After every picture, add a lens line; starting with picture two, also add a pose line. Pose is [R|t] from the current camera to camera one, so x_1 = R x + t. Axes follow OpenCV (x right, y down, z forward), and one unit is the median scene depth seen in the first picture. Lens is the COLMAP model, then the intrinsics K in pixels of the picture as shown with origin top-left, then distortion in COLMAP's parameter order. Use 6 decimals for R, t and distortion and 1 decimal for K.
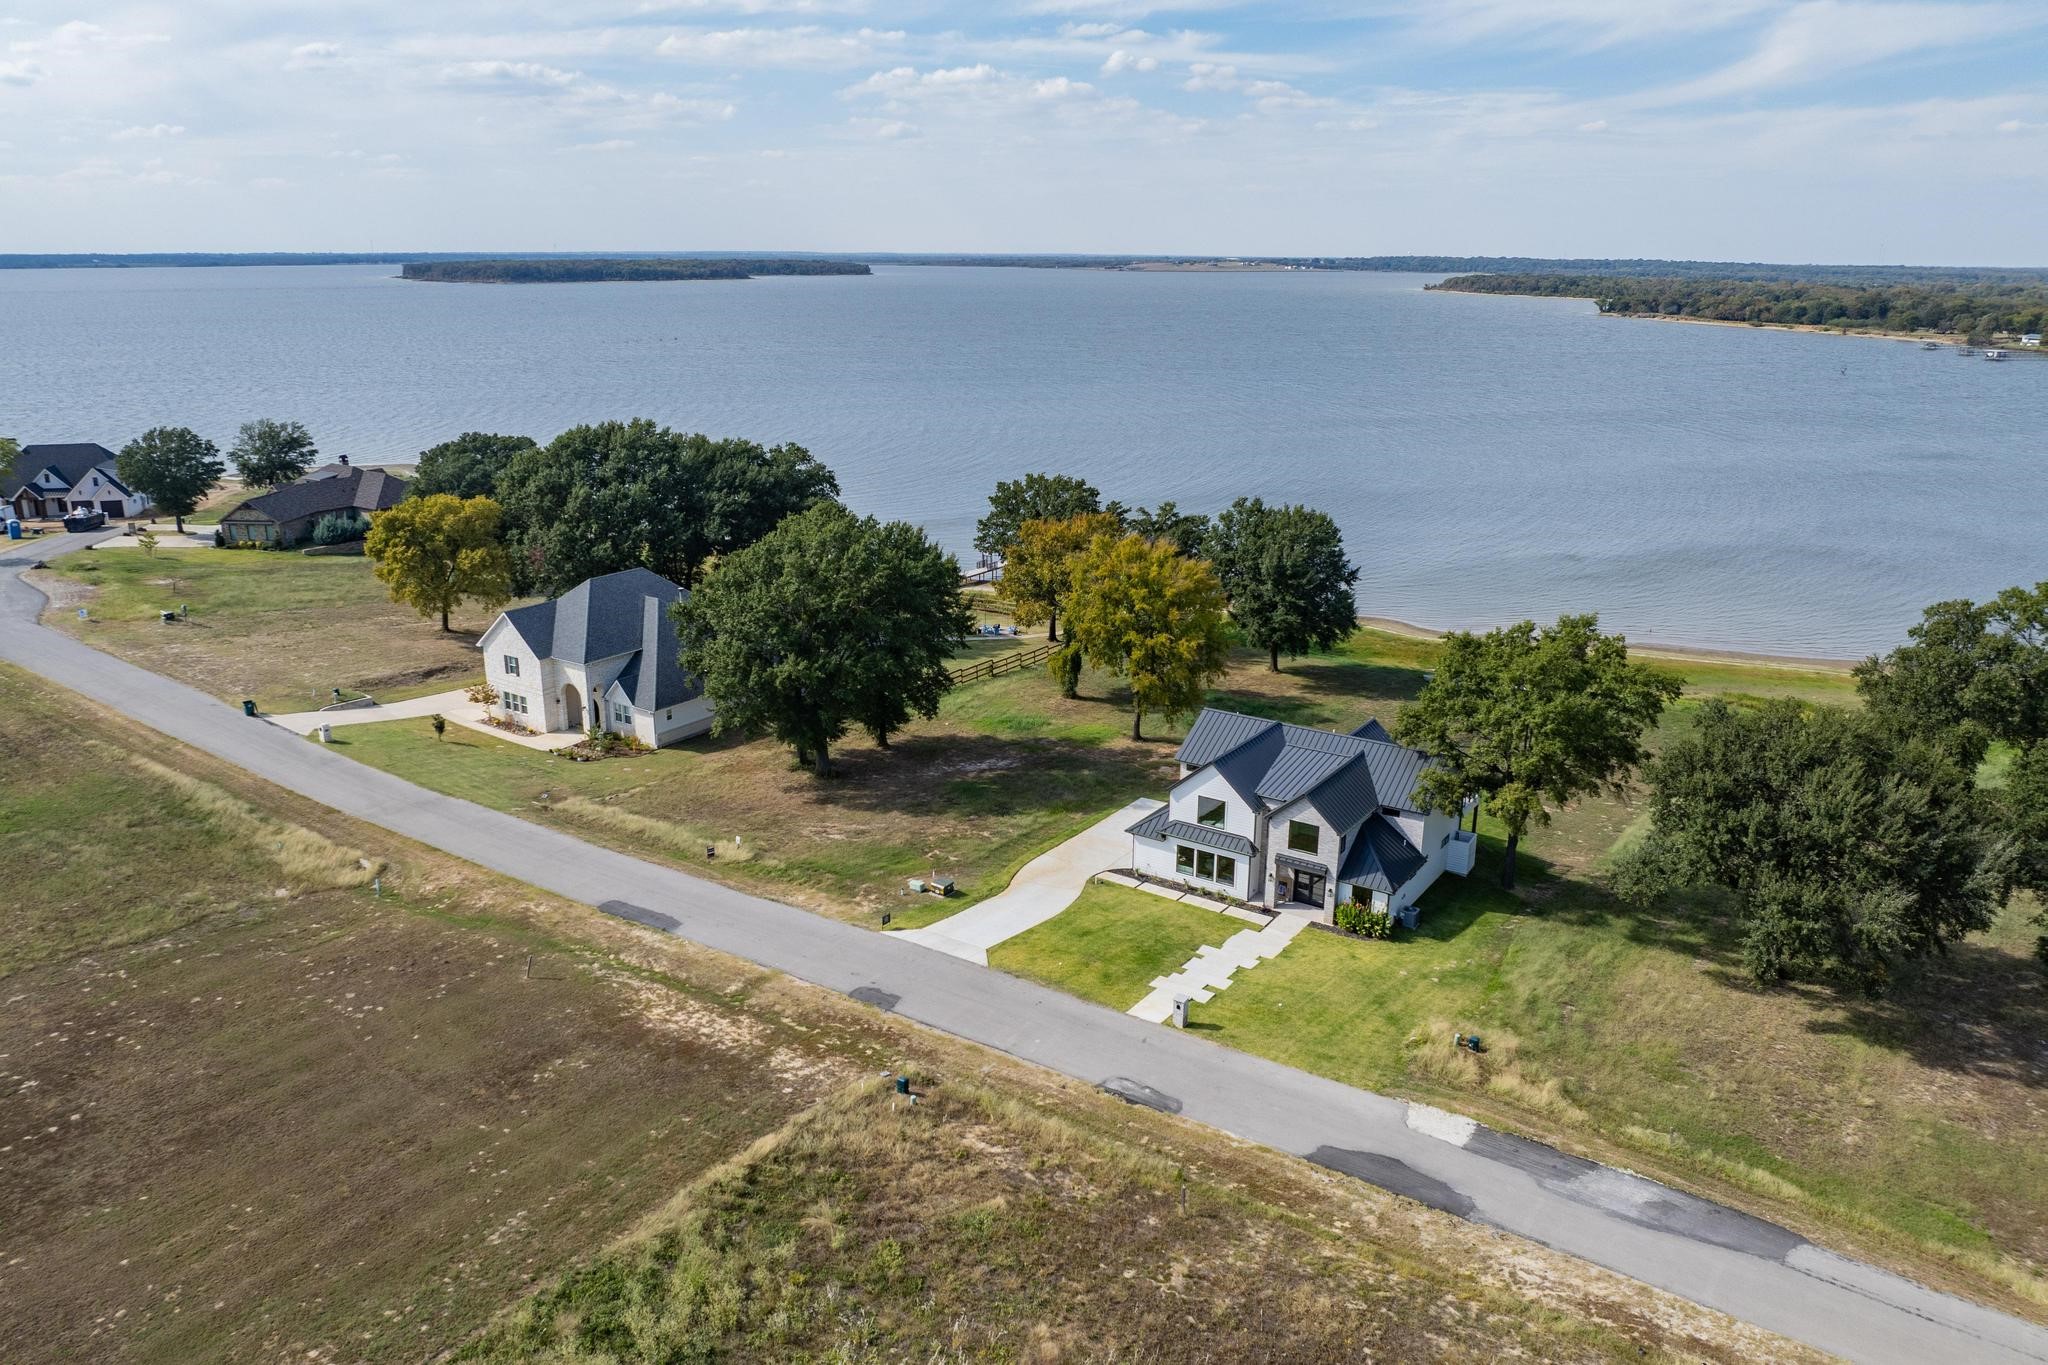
lens RADIAL K [[1446.5, 0, 1022.2], [0, 1446.5, 688.9], [0, 0, 1]] dist [-0.049984, 0.019635]
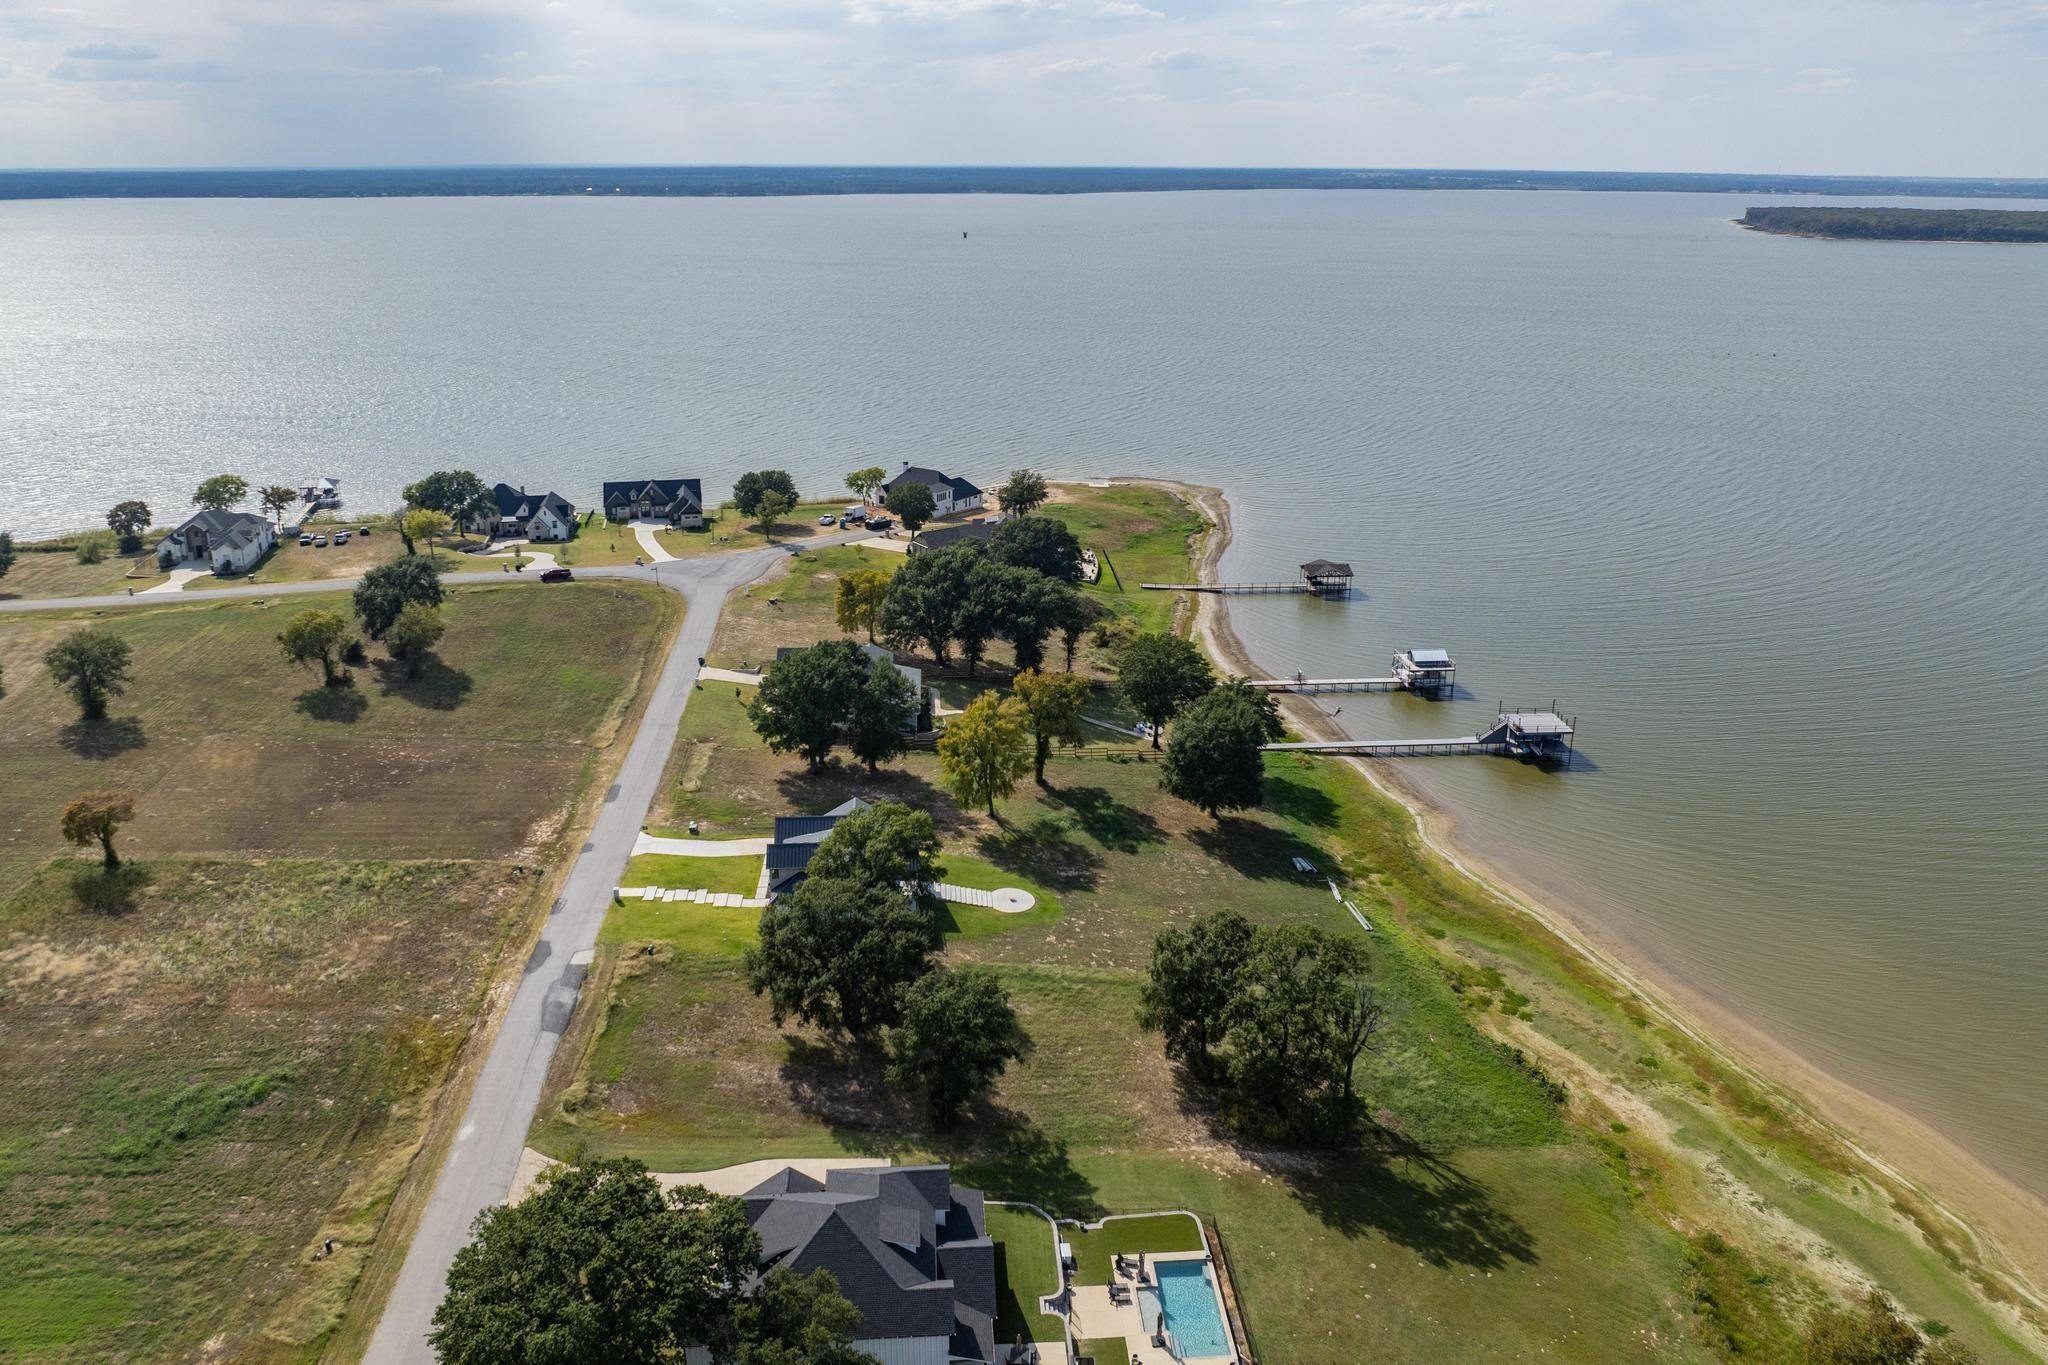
lens RADIAL K [[1446.5, 0, 1019.8], [0, 1446.5, 612.9], [0, 0, 1]] dist [-0.049984, 0.019635]
pose [[0.611582, 0.234144, -0.755741, 1.408389], [-0.227867, 0.966859, 0.115153, -0.421716], [0.757657, 0.101783, 0.644667, -0.072148]]
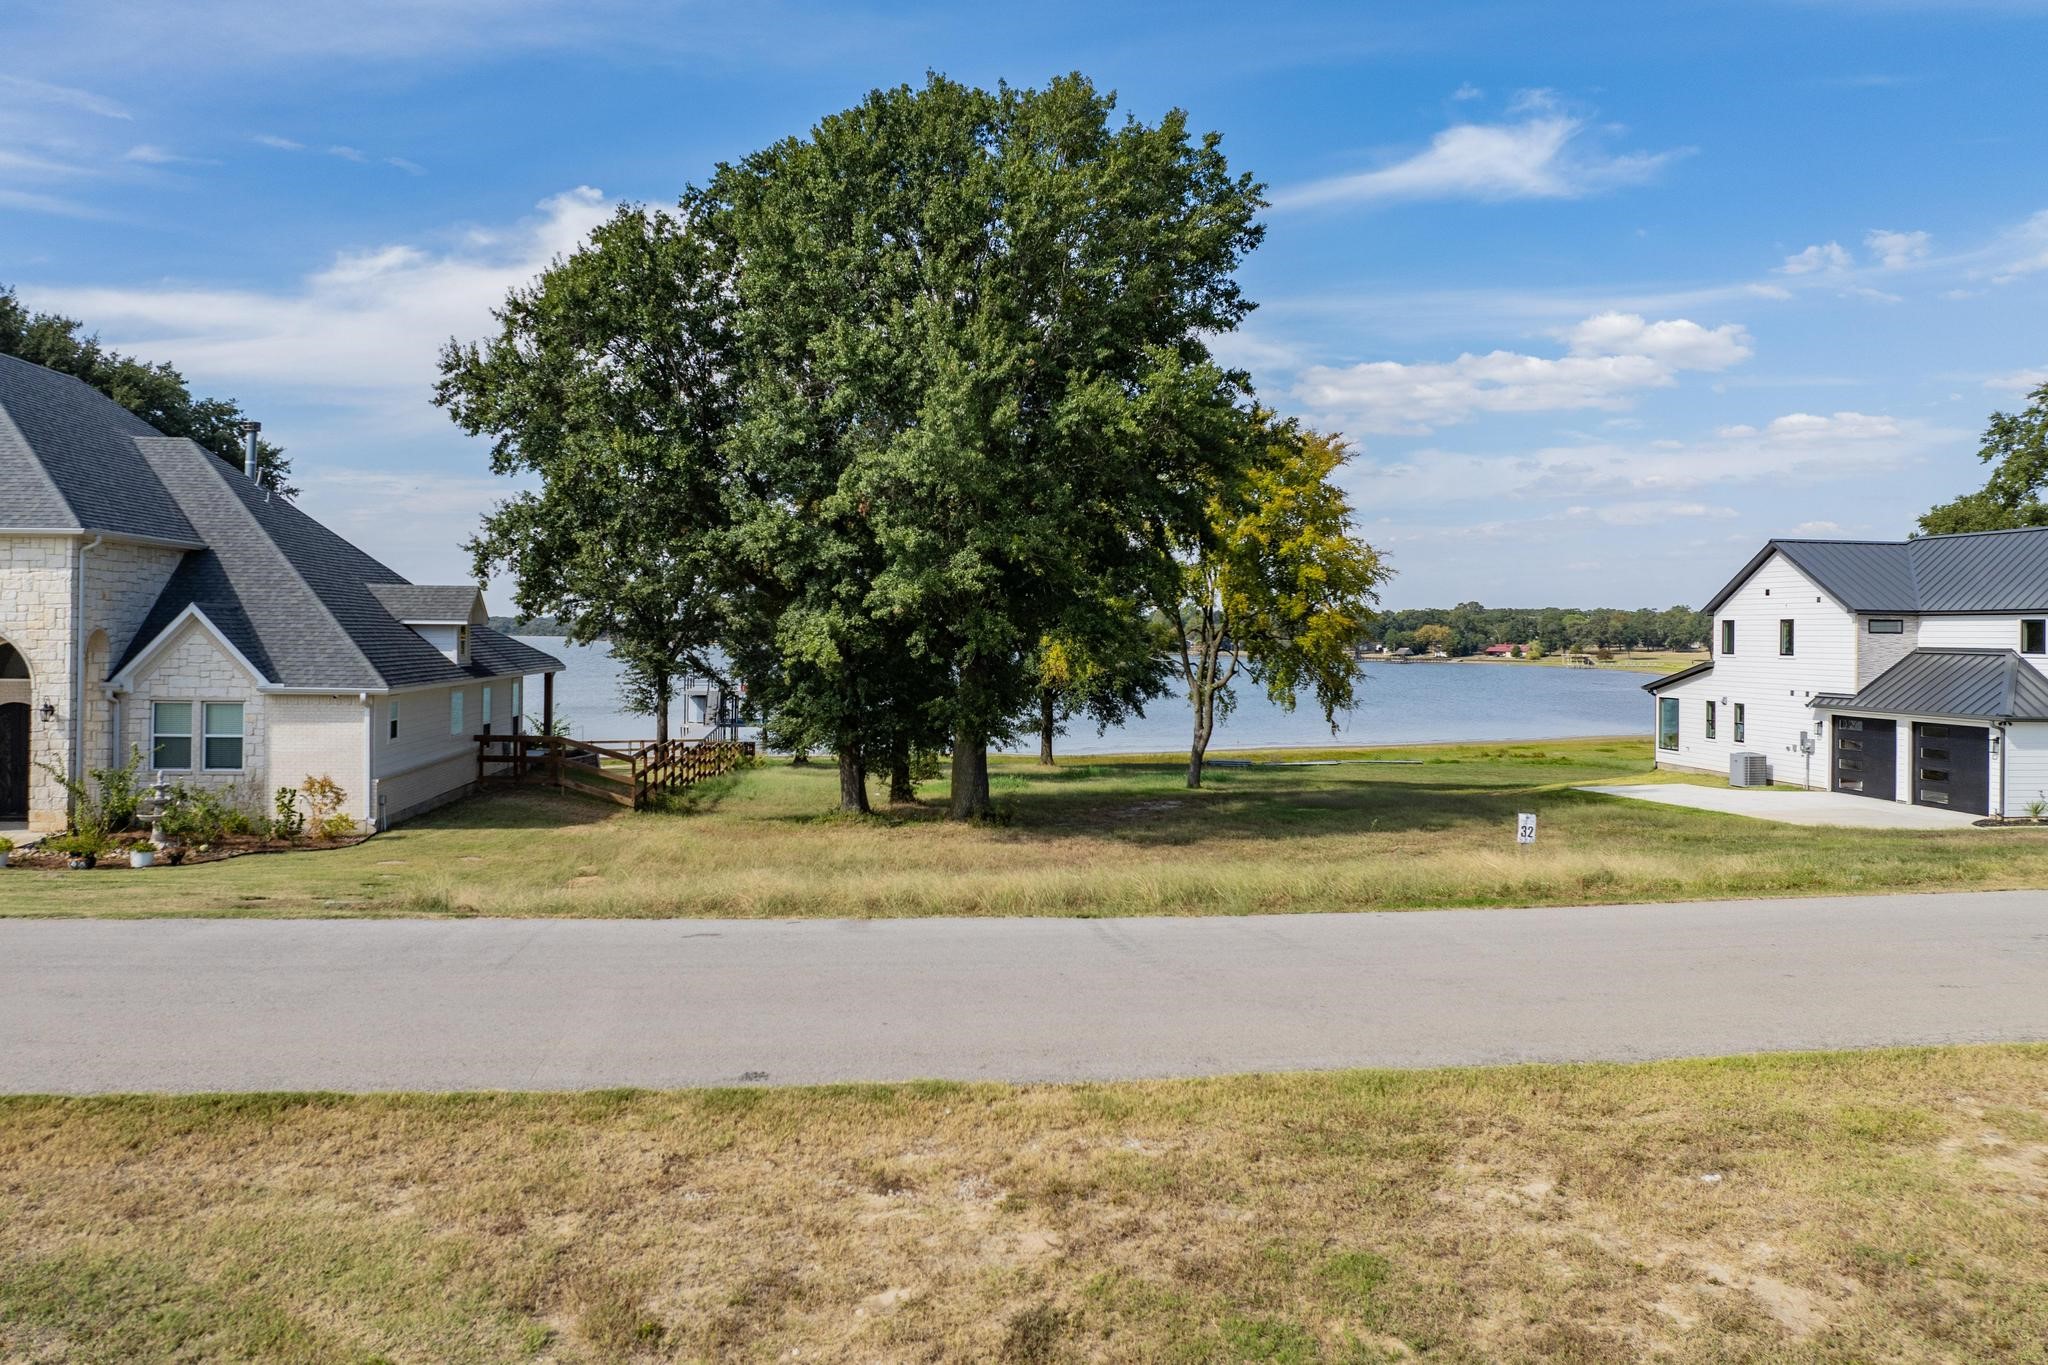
lens RADIAL K [[1446.5, 0, 1033.8], [0, 1446.5, 624.7], [0, 0, 1]] dist [-0.049984, 0.019635]
pose [[0.750816, 0.004516, 0.660496, -0.340683], [0.188709, 0.956830, -0.221056, 0.088808], [-0.632981, 0.290614, 0.717550, 0.699927]]
